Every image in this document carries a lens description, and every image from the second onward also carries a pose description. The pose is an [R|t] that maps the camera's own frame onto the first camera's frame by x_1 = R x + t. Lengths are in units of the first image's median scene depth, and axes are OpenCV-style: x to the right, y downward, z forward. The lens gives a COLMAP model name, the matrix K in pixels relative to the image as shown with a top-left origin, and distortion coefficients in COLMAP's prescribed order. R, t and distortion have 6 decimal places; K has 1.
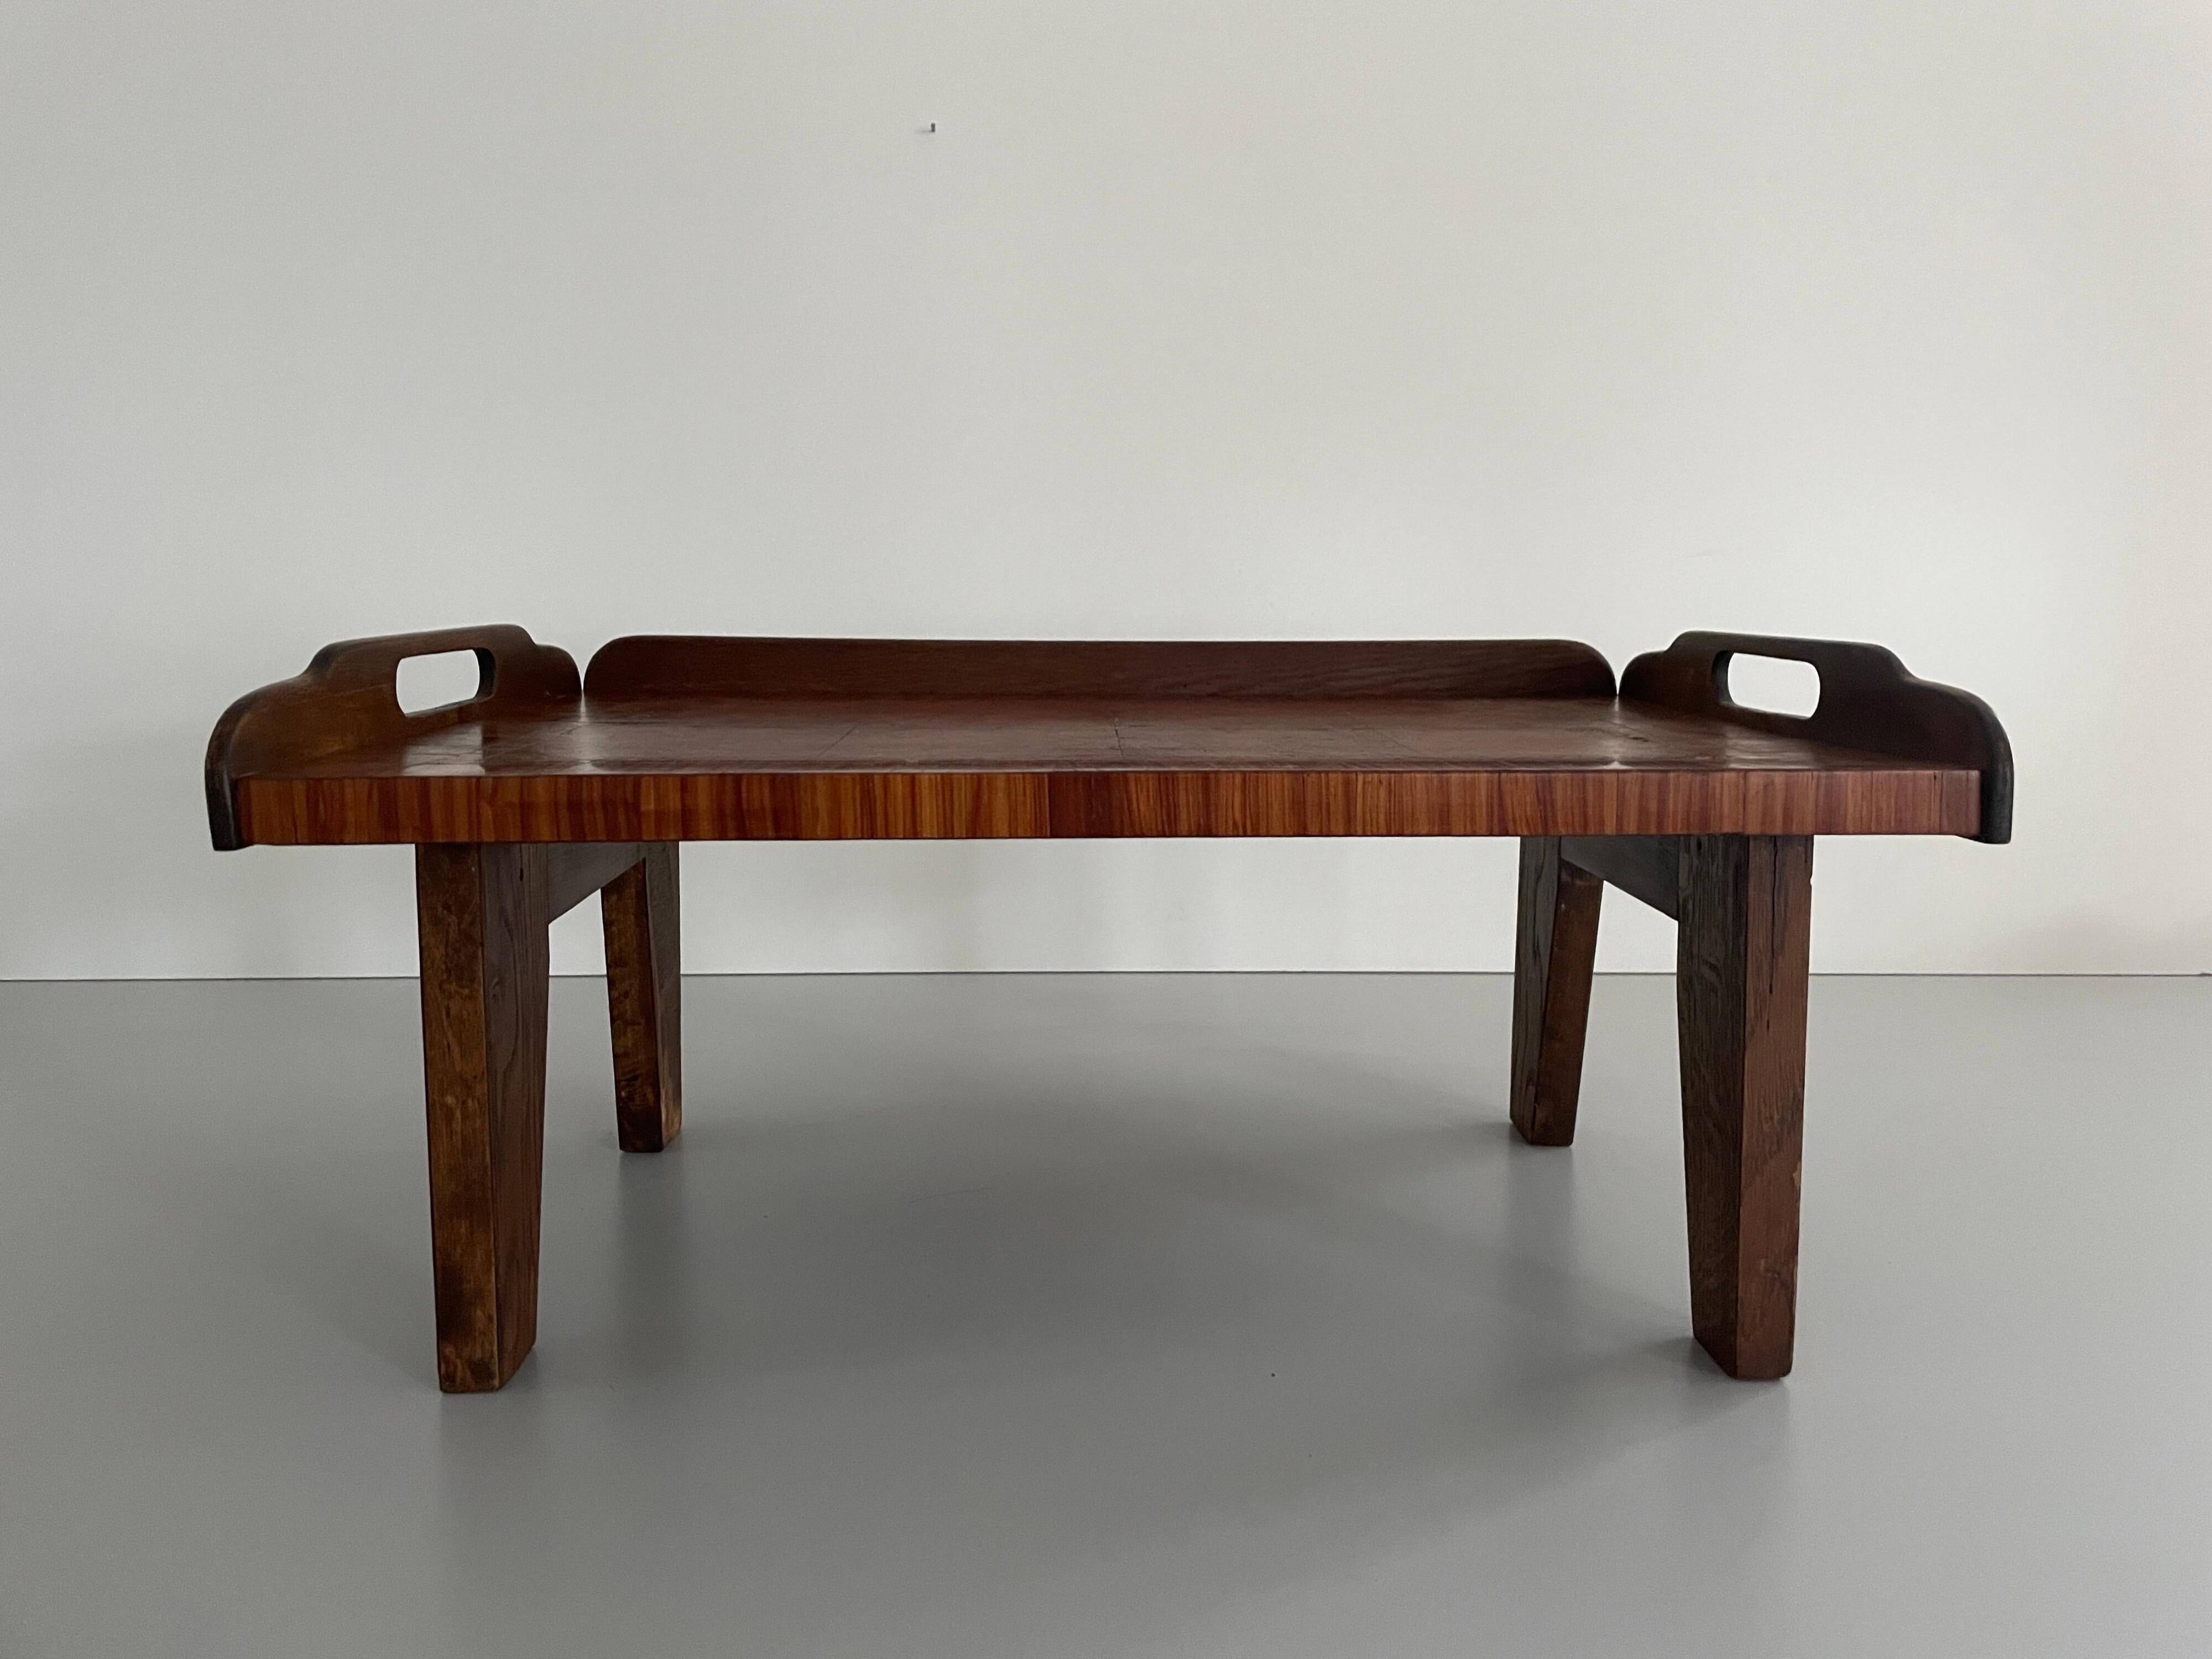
lens RADIAL K [[1719.2, 0, 1105.0], [0, 1719.2, 786.6], [0, 0, 1]] dist [0.044451, -0.063724]
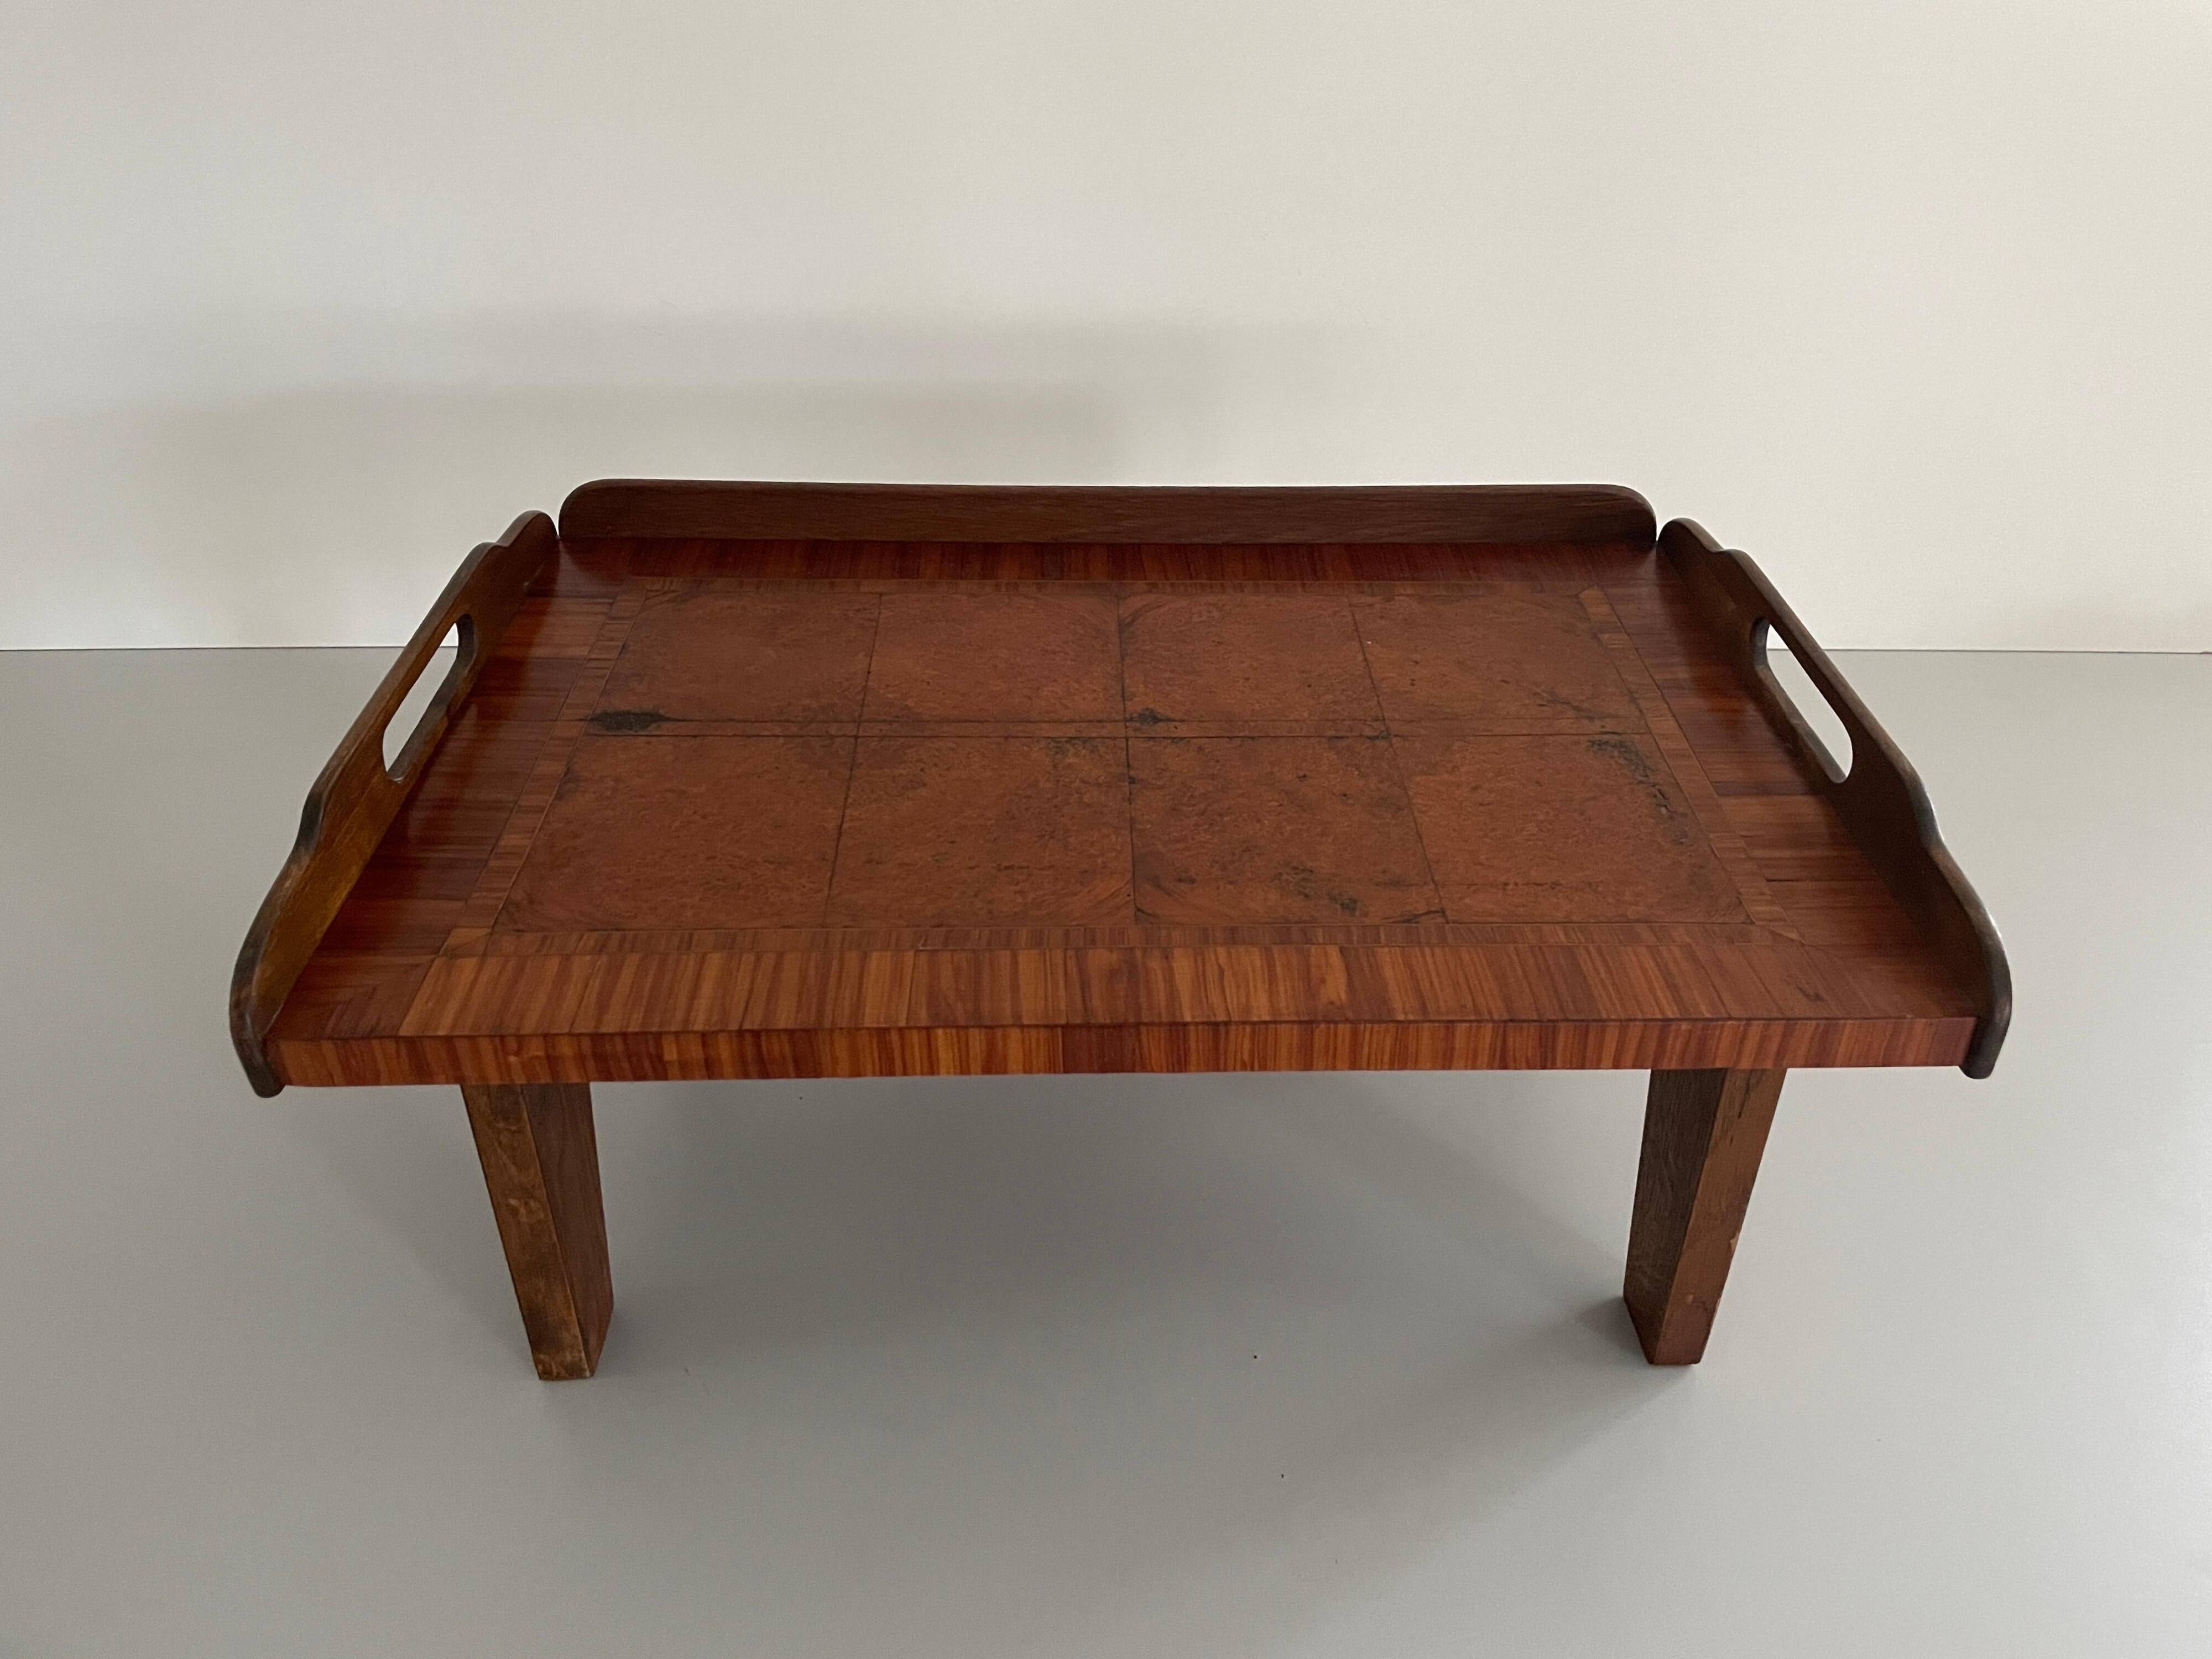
lens RADIAL K [[1719.2, 0, 1113.3], [0, 1719.2, 800.7], [0, 0, 1]] dist [0.044451, -0.063724]
pose [[0.999937, 0.008527, 0.007238, -0.010115], [-0.010890, 0.889888, 0.456050, -0.541540], [-0.002553, -0.456100, 0.889925, 0.142515]]
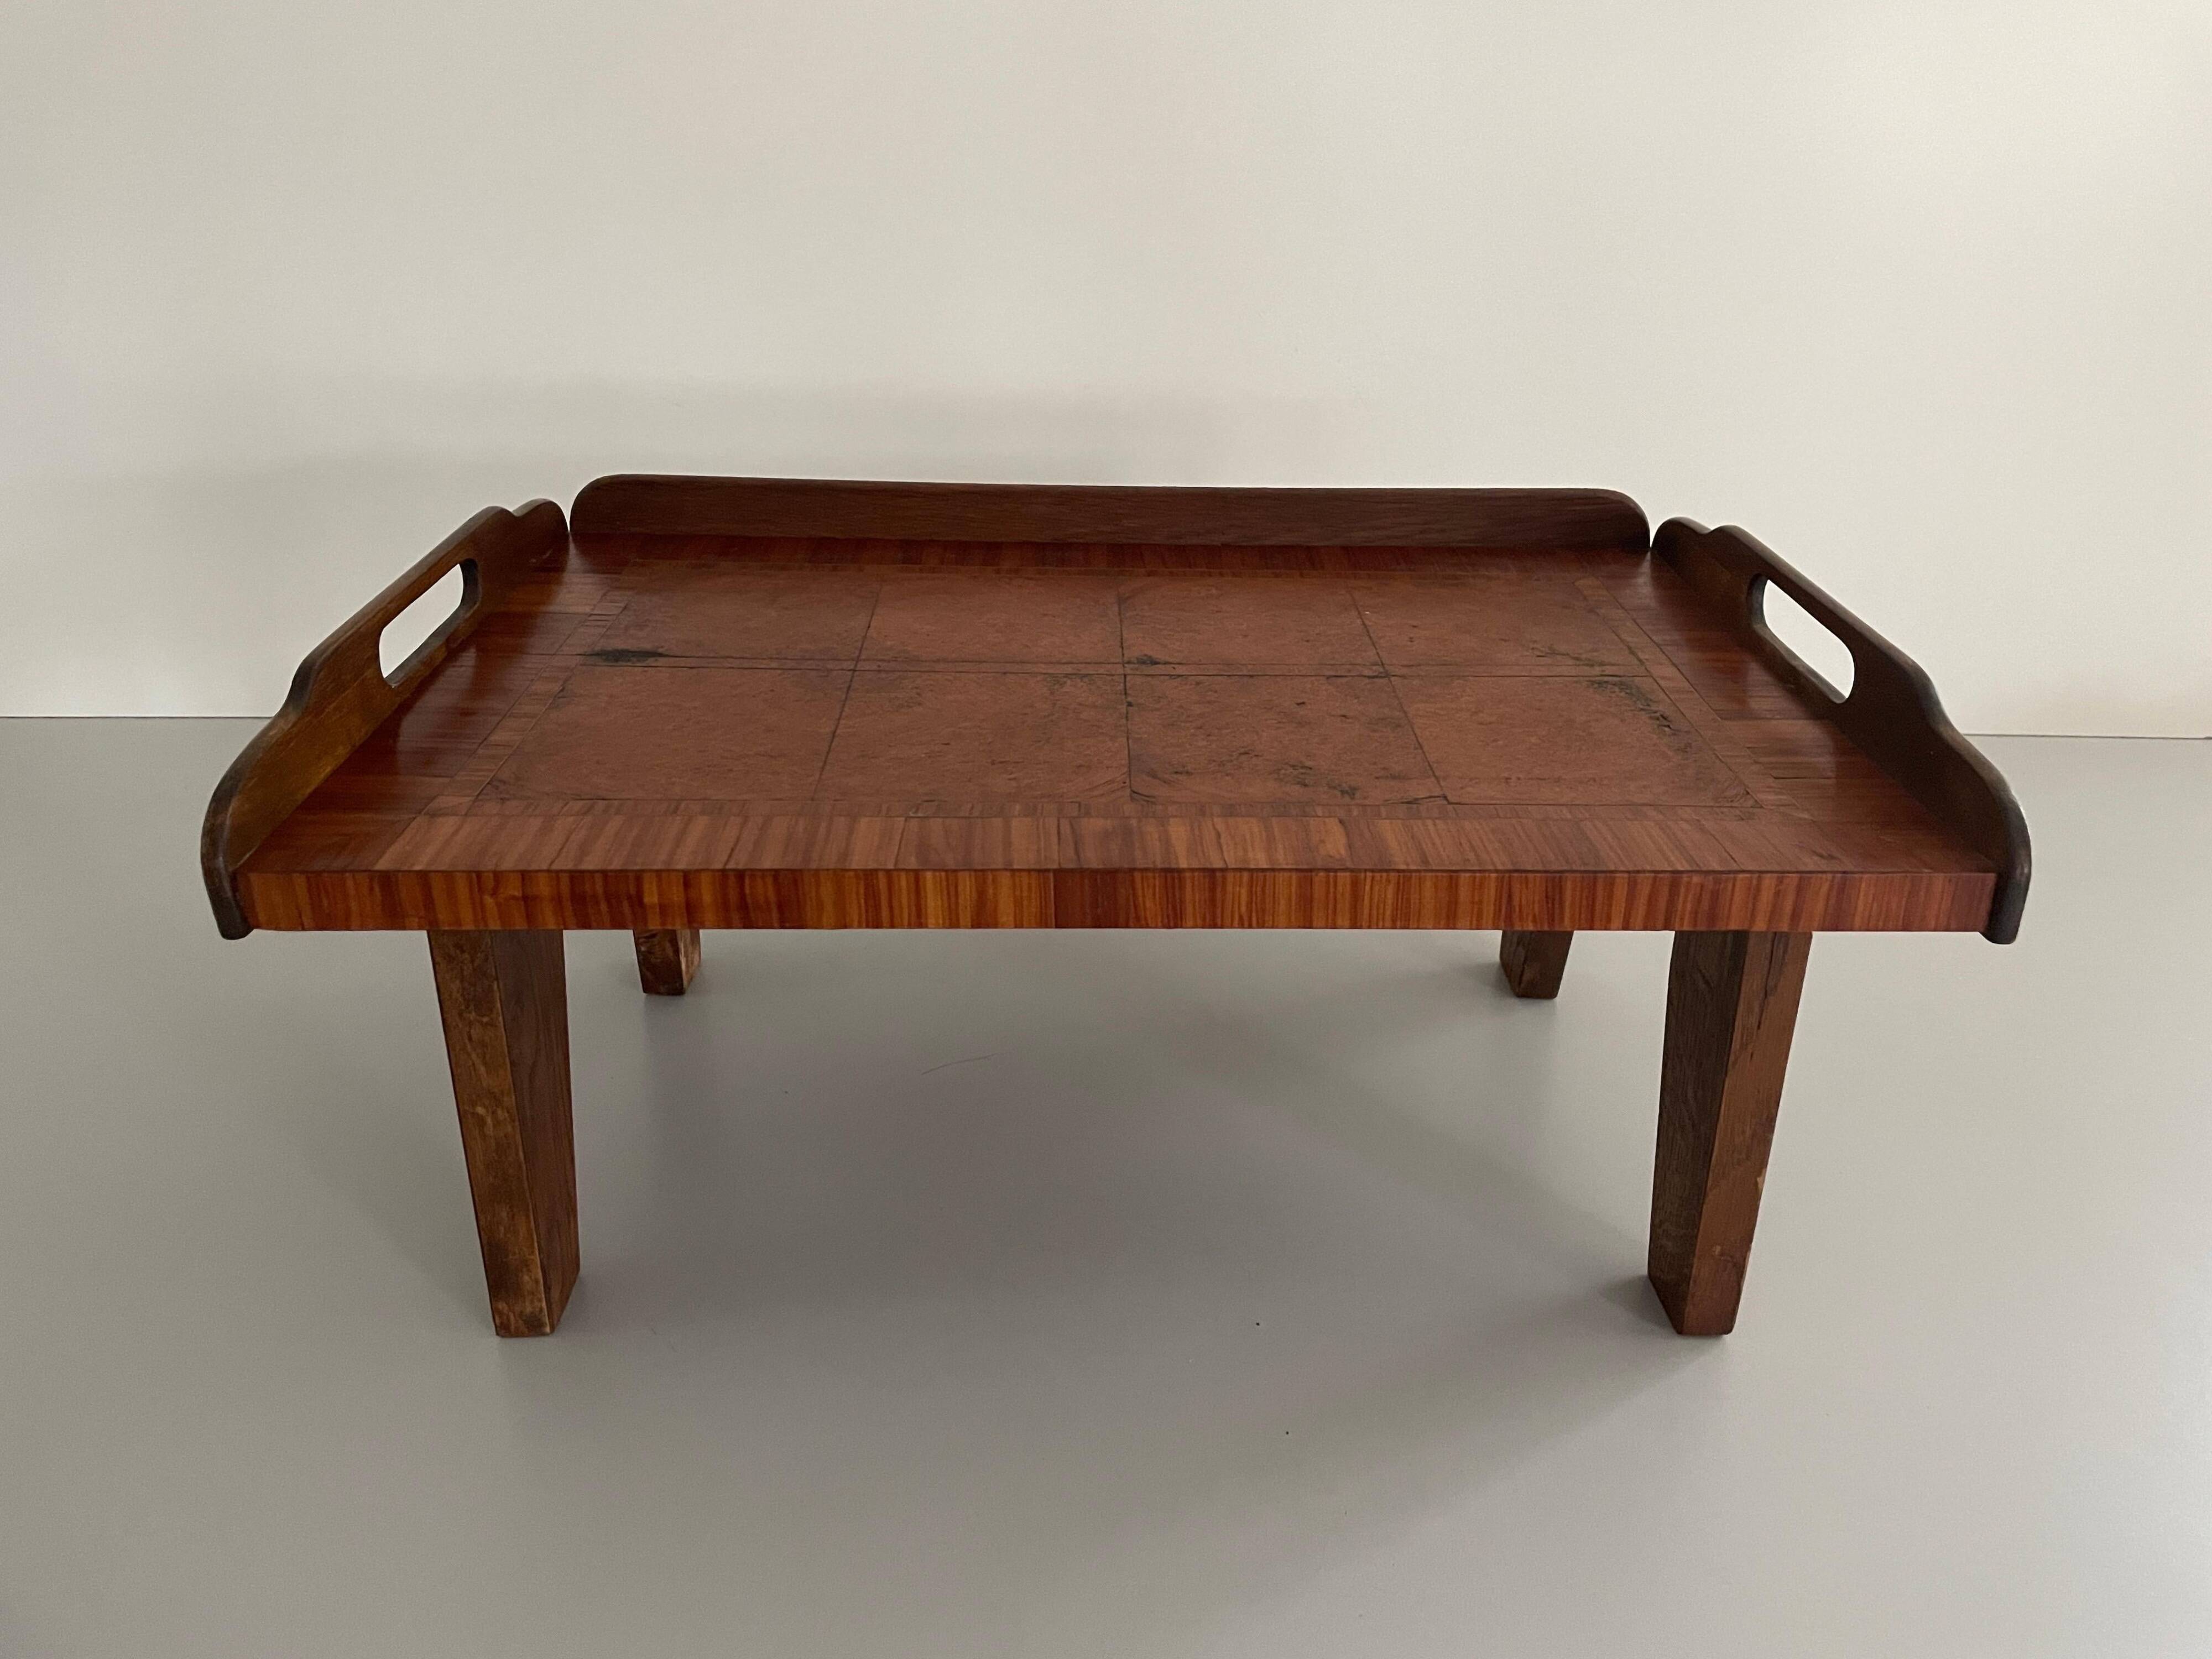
lens RADIAL K [[1719.2, 0, 1110.4], [0, 1719.2, 795.7], [0, 0, 1]] dist [0.044451, -0.063724]
pose [[0.999878, 0.015632, -0.000283, -0.000735], [-0.014784, 0.951176, 0.308295, -0.324780], [0.005088, -0.308253, 0.951291, 0.066263]]
